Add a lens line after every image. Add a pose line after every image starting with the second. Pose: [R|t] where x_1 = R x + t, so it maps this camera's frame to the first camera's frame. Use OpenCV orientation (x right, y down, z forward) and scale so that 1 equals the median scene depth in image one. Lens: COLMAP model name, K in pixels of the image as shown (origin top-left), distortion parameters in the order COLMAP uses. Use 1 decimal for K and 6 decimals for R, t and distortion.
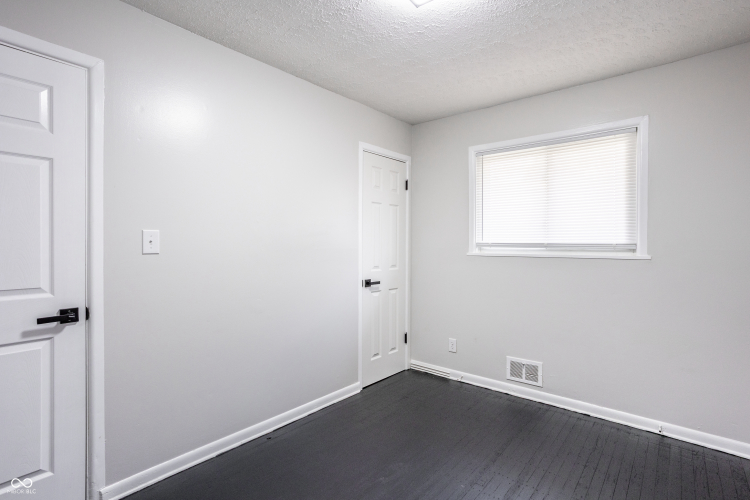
lens RADIAL K [[377.7, 0, 376.4], [0, 377.7, 243.9], [0, 0, 1]] dist [0.001961, 0.000930]
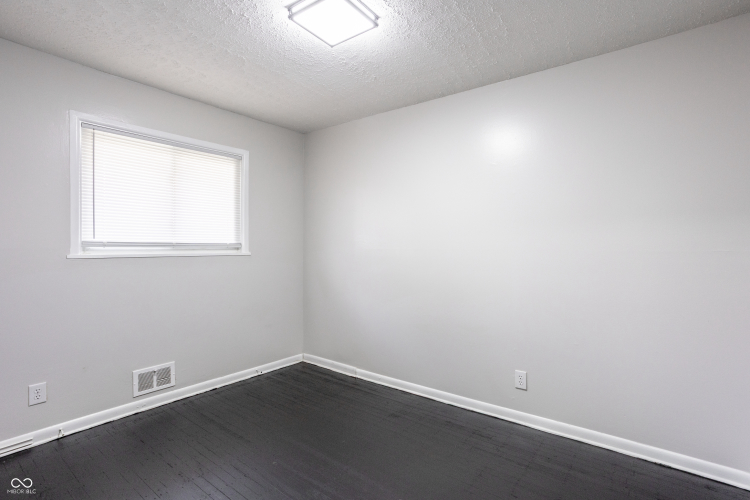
lens RADIAL K [[377.7, 0, 376.4], [0, 377.7, 243.9], [0, 0, 1]] dist [0.001961, 0.000930]
pose [[-0.046691, 0.001482, 0.998908, -0.584275], [-0.004066, 0.999990, -0.001673, 0.001077], [-0.998901, -0.004140, -0.046684, 0.504283]]
